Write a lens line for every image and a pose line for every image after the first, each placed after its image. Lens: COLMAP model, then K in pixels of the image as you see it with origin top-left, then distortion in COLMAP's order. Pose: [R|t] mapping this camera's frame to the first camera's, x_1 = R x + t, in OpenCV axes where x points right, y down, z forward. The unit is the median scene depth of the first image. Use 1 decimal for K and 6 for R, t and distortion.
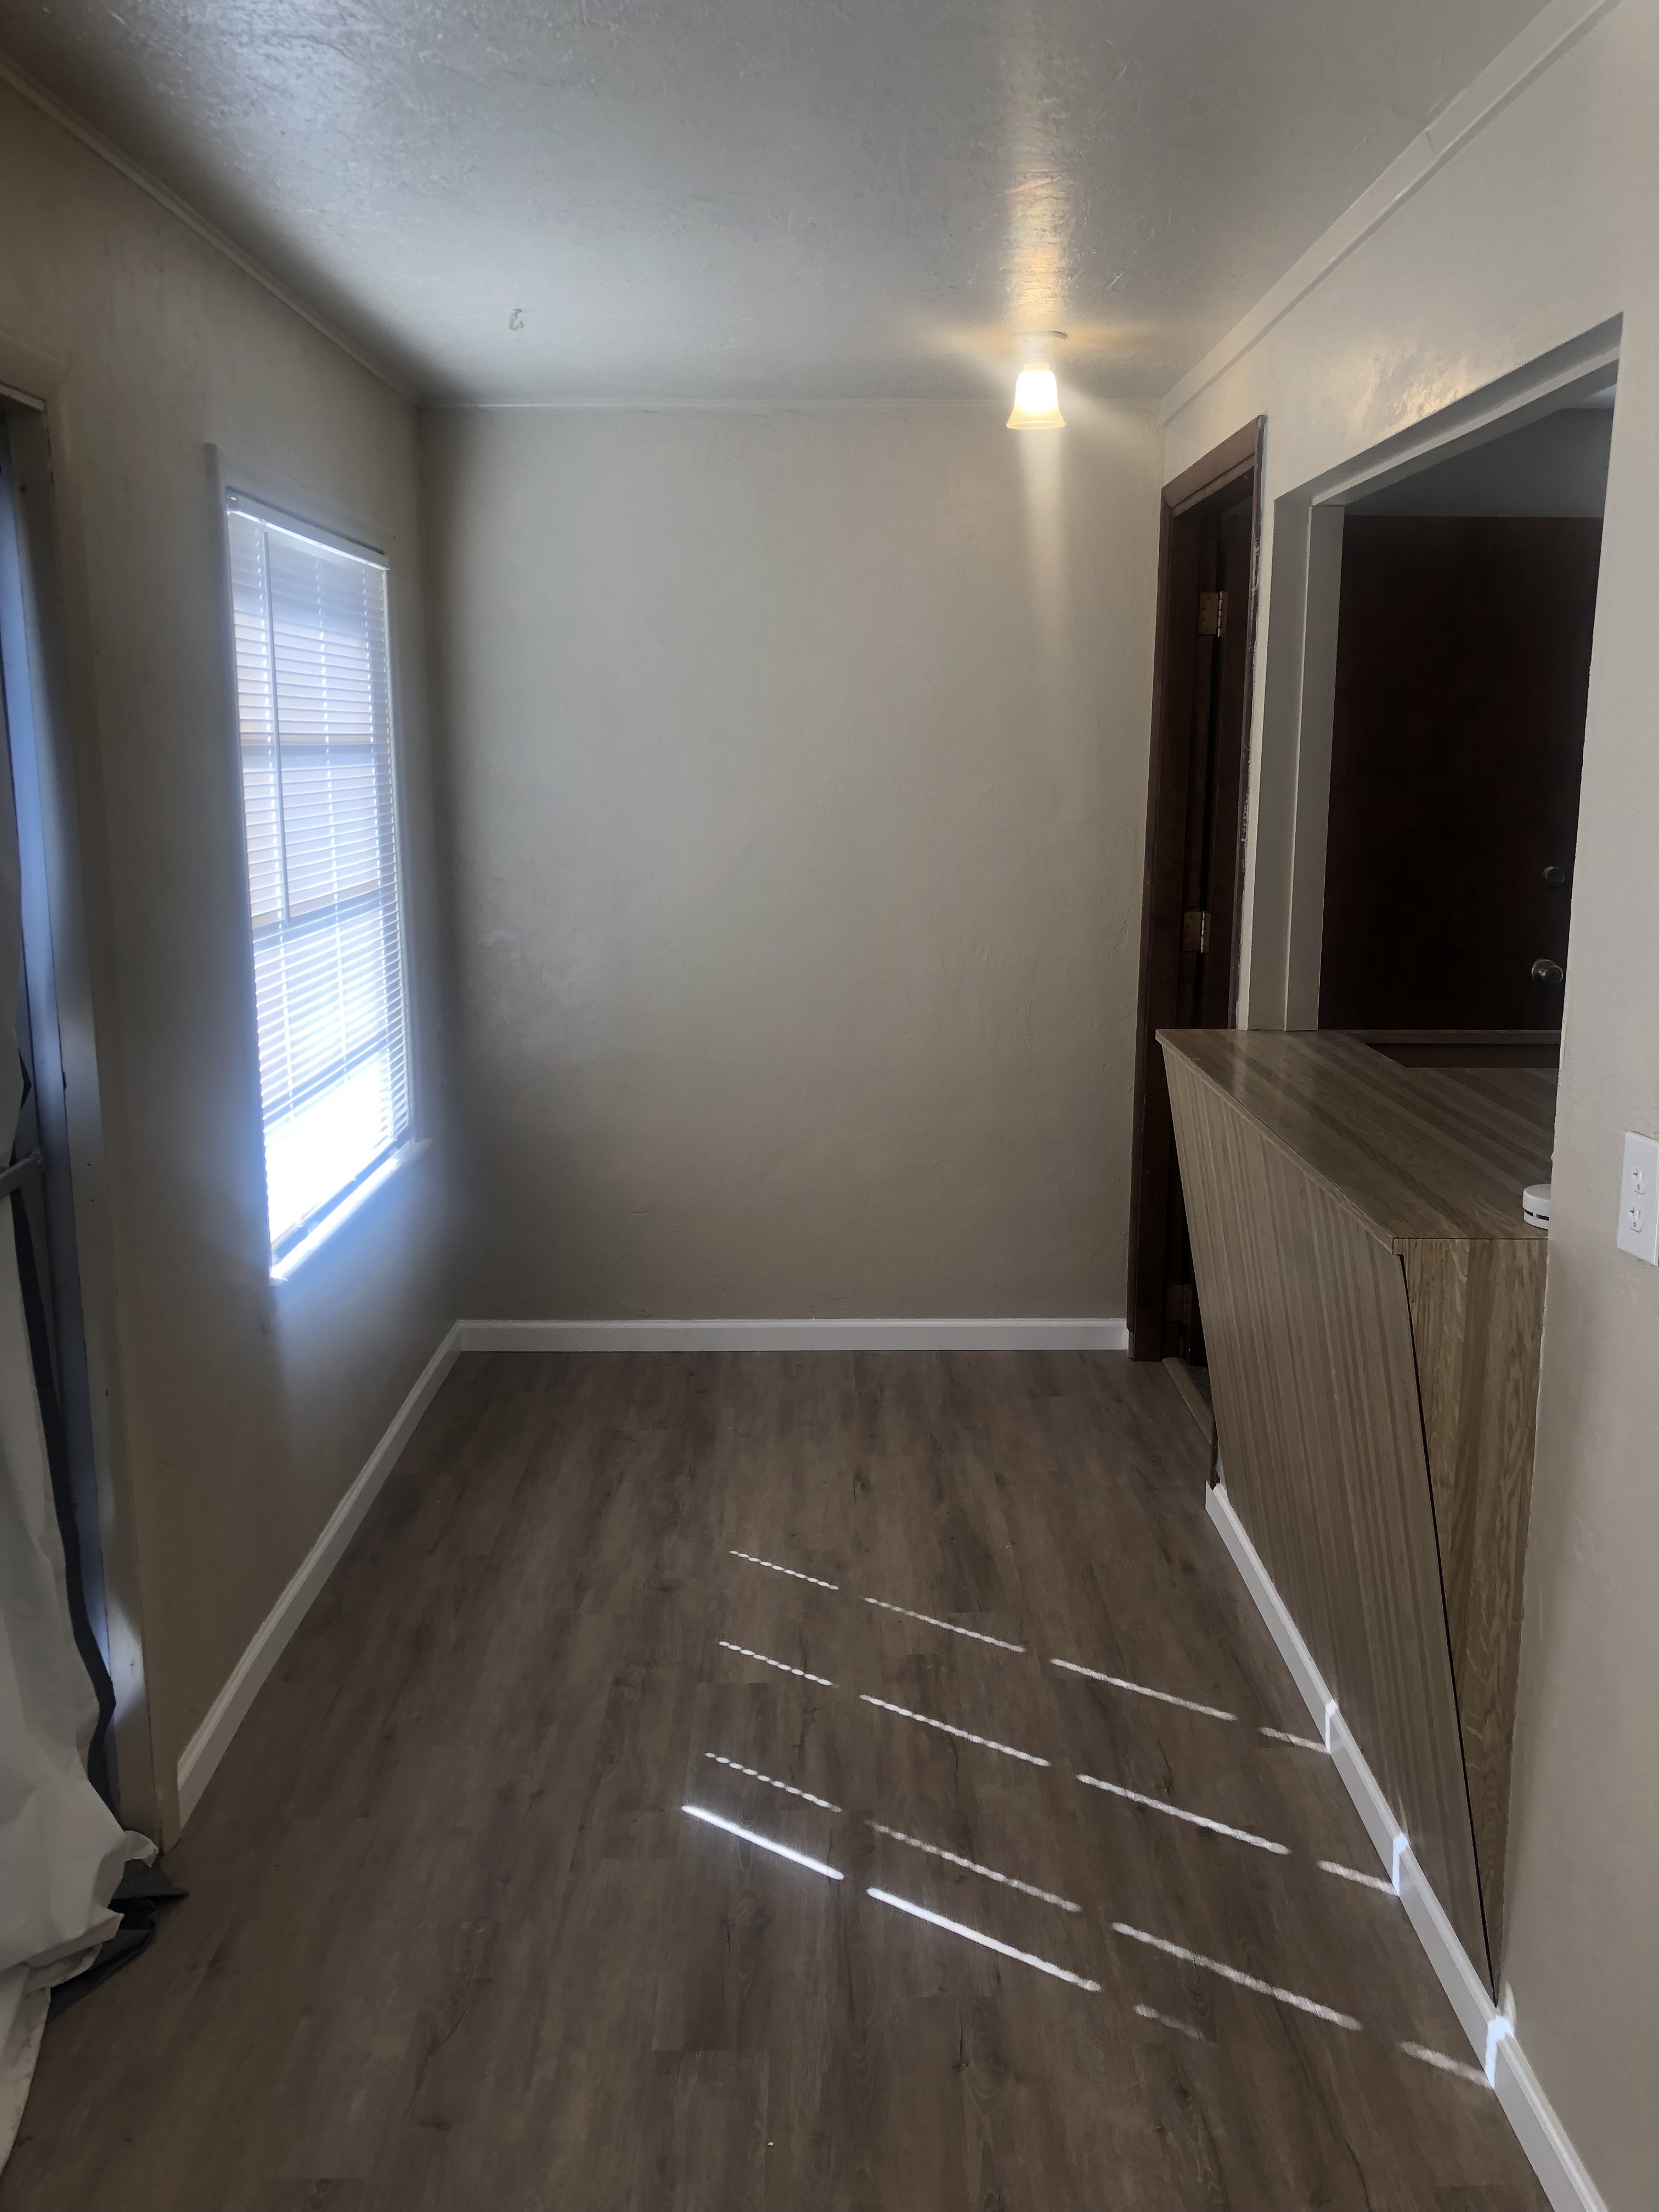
lens RADIAL K [[1834.0, 0, 829.5], [0, 1834.0, 1106.0], [0, 0, 1]] dist [0.122798, -0.155910]
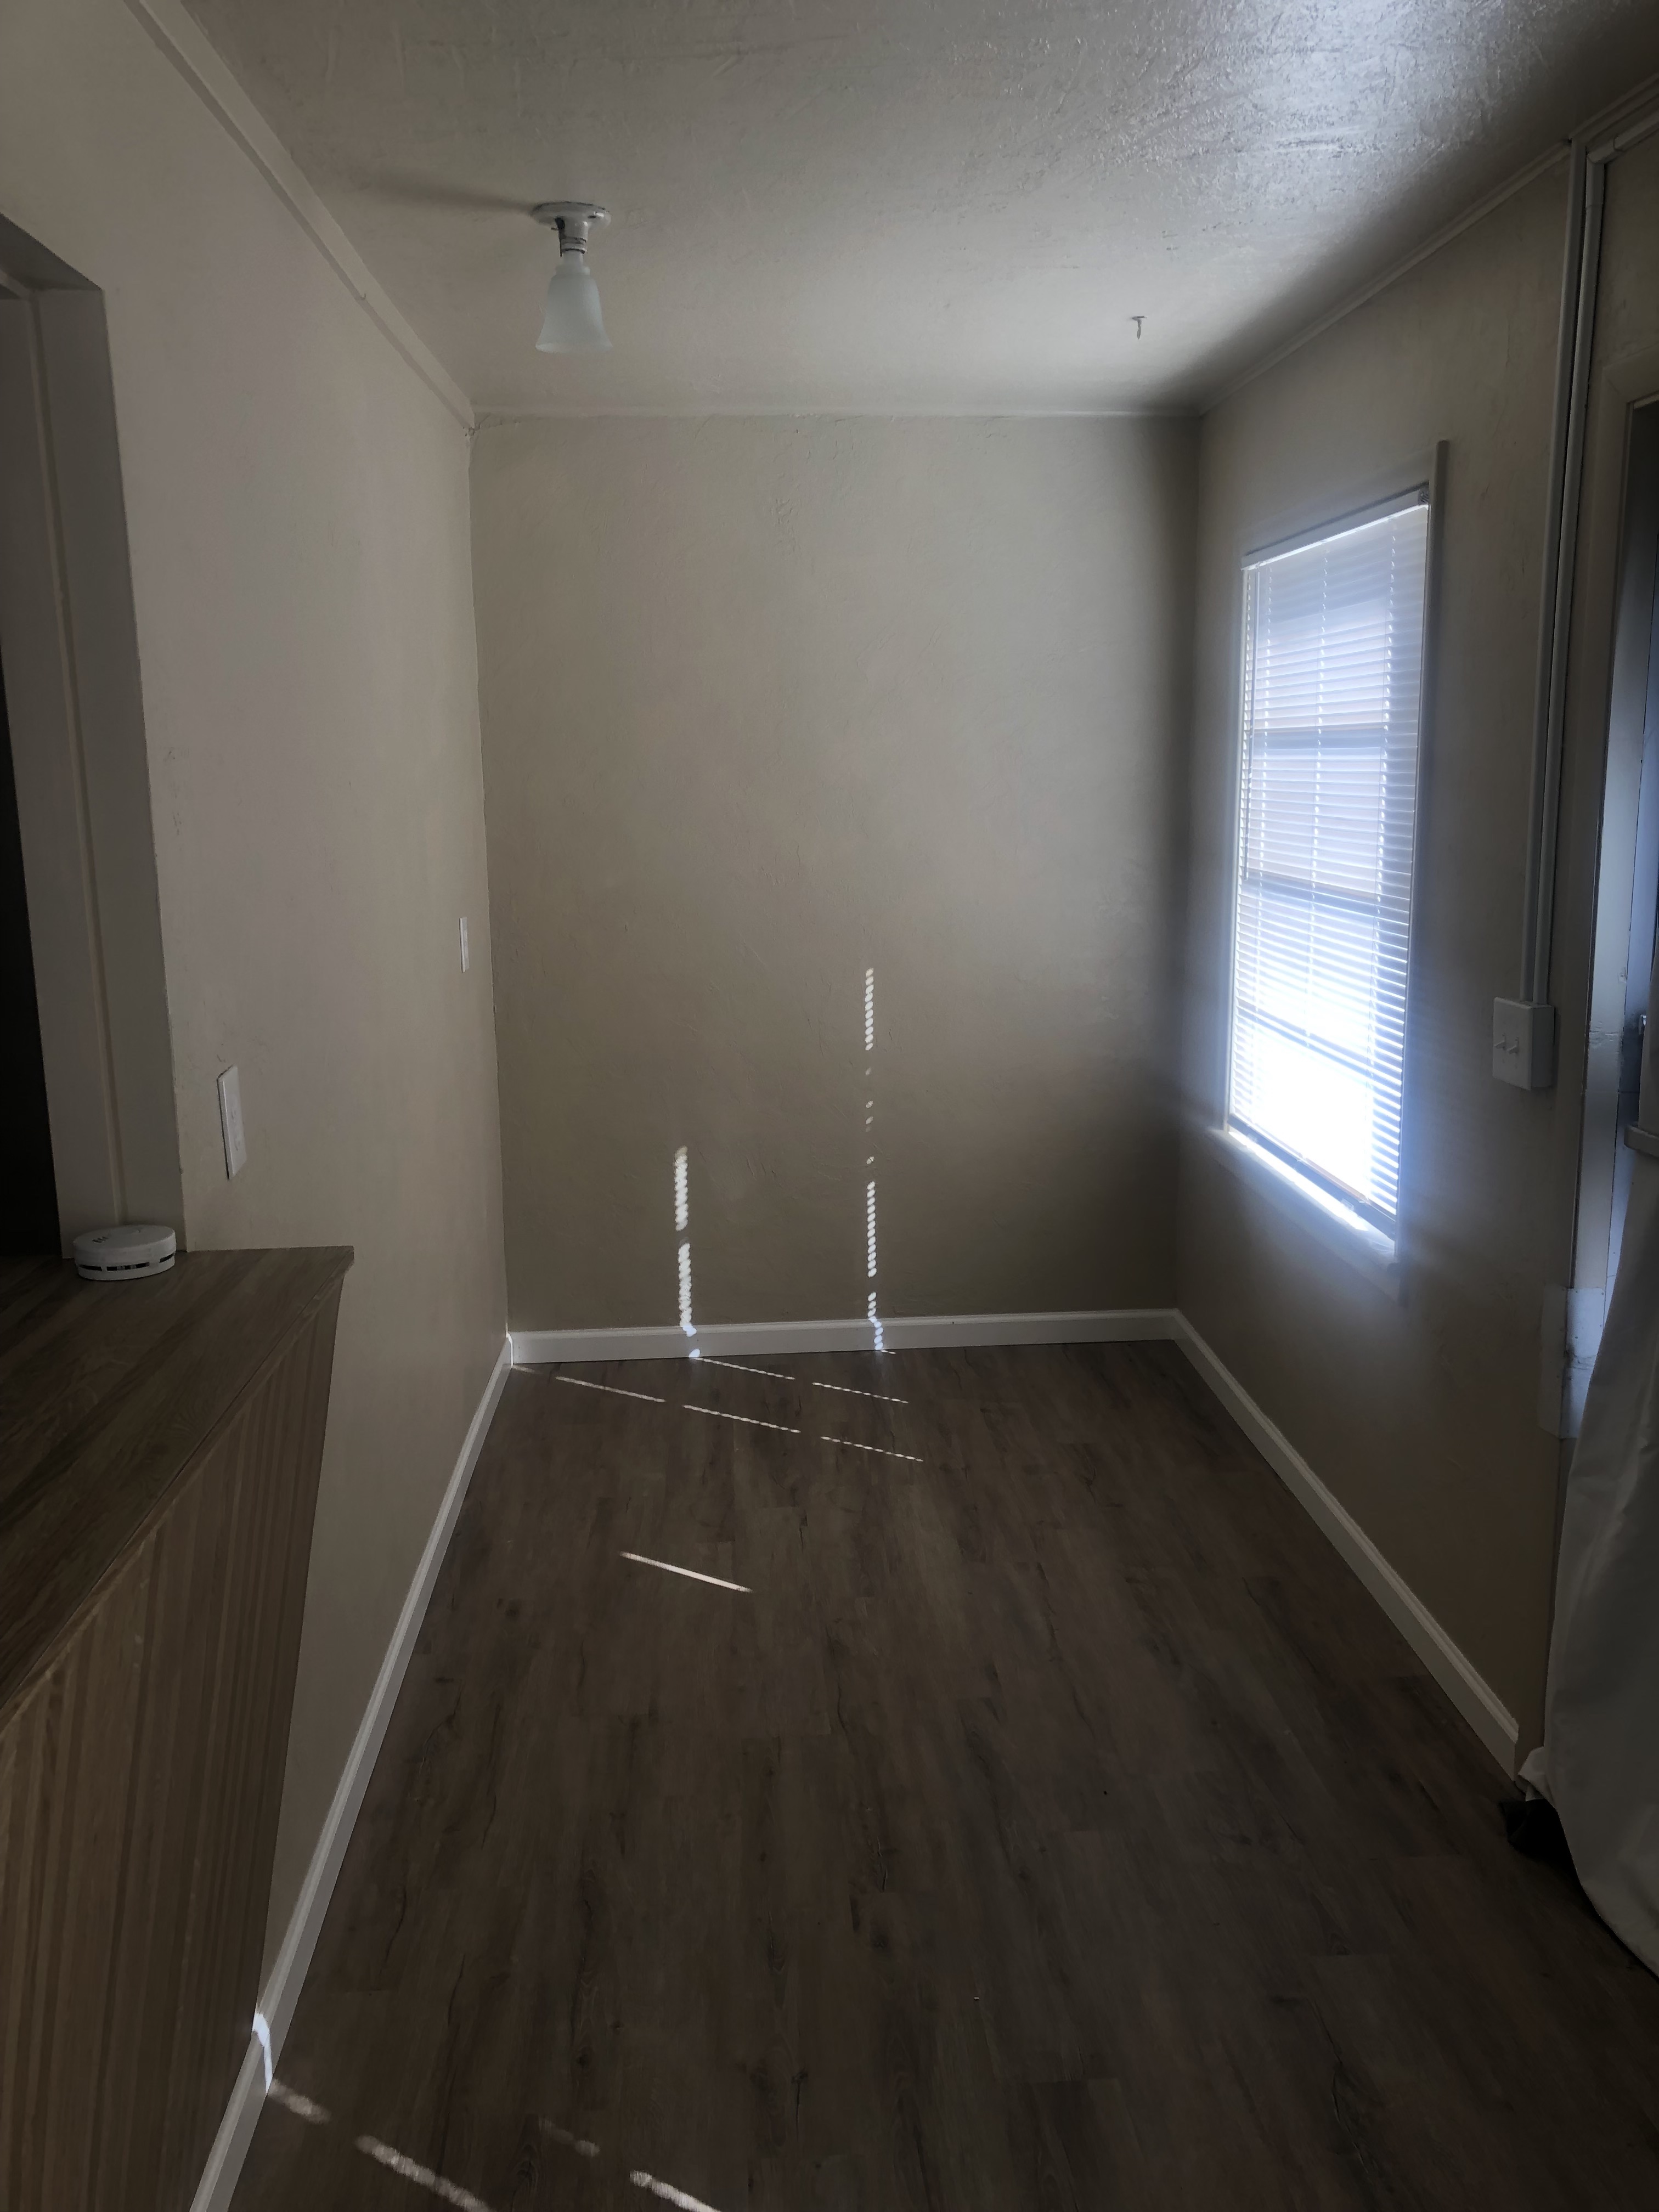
lens RADIAL K [[1797.3, 0, 829.5], [0, 1797.3, 1106.0], [0, 0, 1]] dist [0.009138, 0.000390]
pose [[-0.998459, 0.021784, -0.051046, 0.091071], [0.000954, 0.926349, 0.376666, -0.315548], [0.055492, 0.376037, -0.924942, 1.675554]]
